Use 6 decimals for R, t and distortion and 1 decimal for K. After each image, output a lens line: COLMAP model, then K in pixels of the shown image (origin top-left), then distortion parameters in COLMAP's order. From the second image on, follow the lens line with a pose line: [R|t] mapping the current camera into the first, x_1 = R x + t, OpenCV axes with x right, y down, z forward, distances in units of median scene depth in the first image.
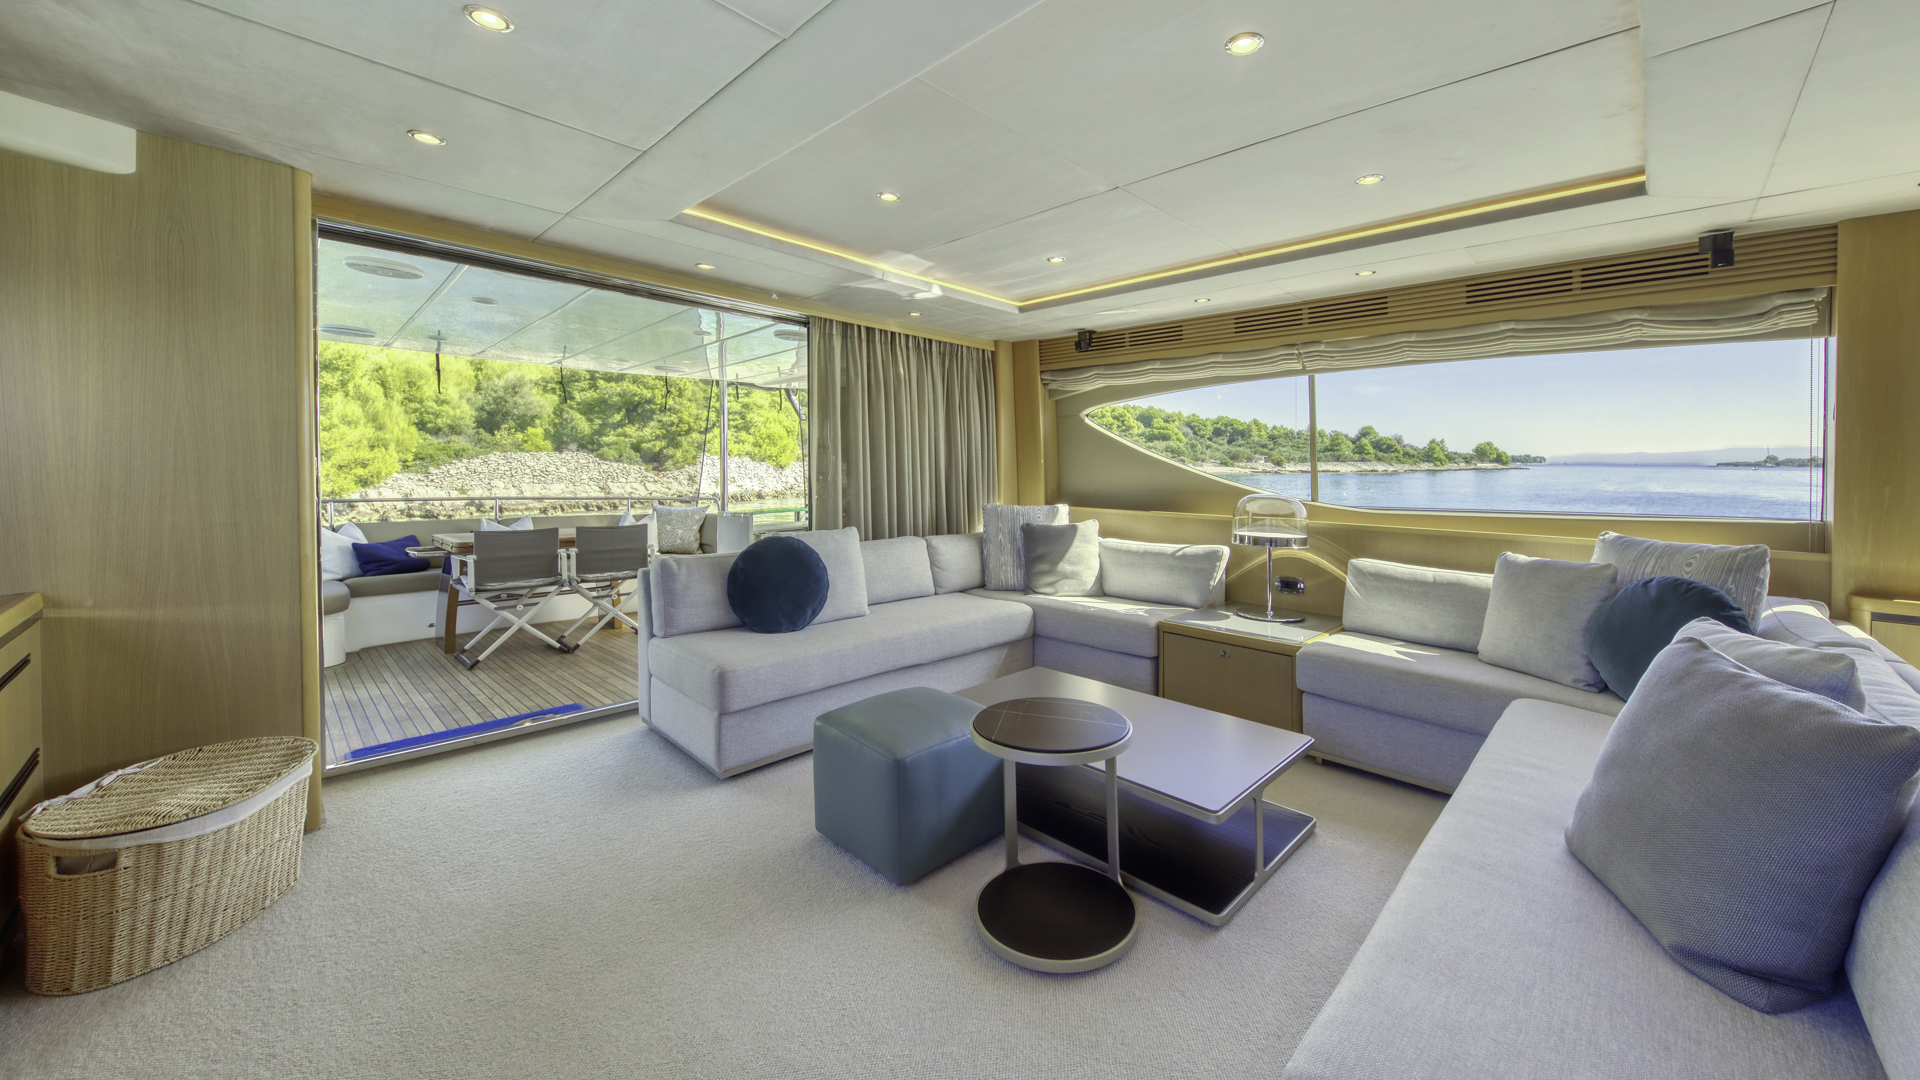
lens RADIAL K [[680.4, 0, 968.0], [0, 680.4, 498.3], [0, 0, 1]] dist [-0.006869, -0.000080]
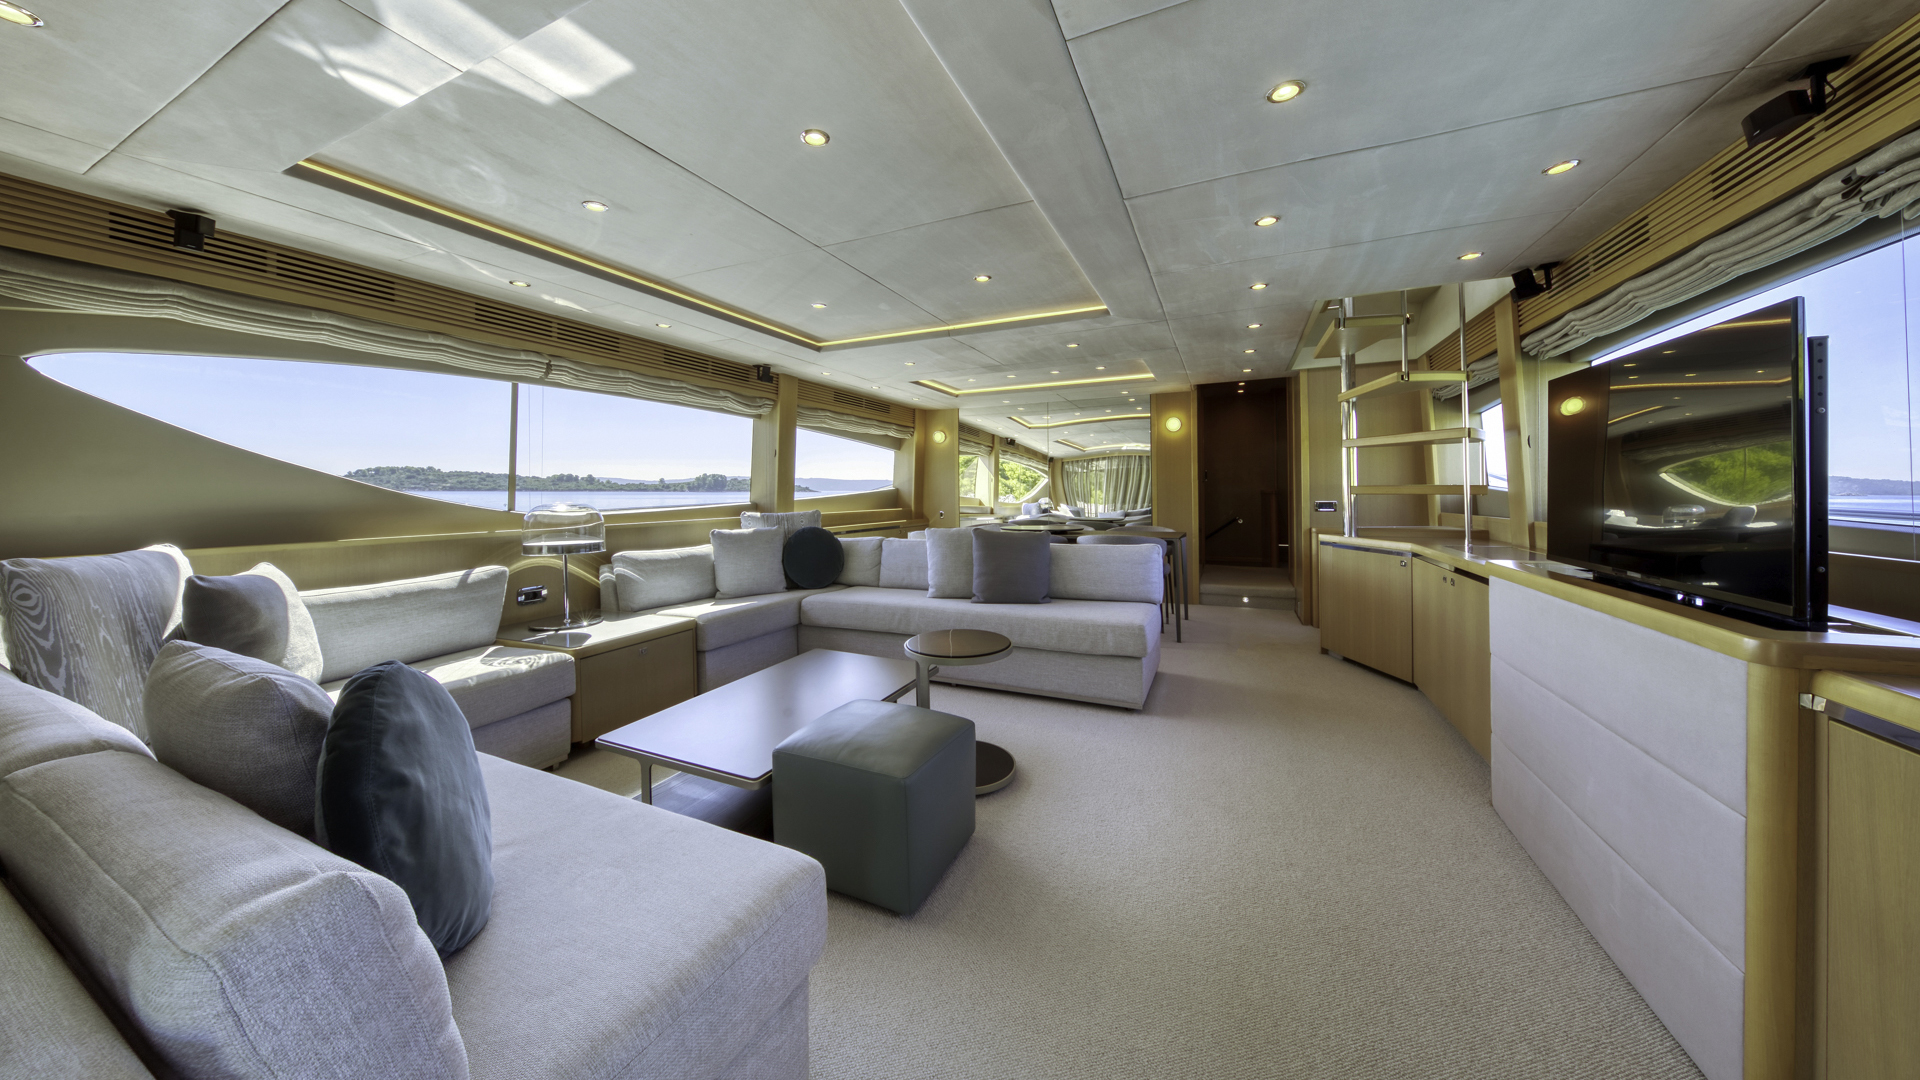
lens RADIAL K [[621.7, 0, 953.1], [0, 621.7, 485.0], [0, 0, 1]] dist [0.000179, -0.000211]
pose [[-0.357546, -0.002290, 0.933893, -0.477194], [0.040194, 0.999033, 0.017838, -0.017956], [-0.933030, 0.043915, -0.357108, 0.614360]]
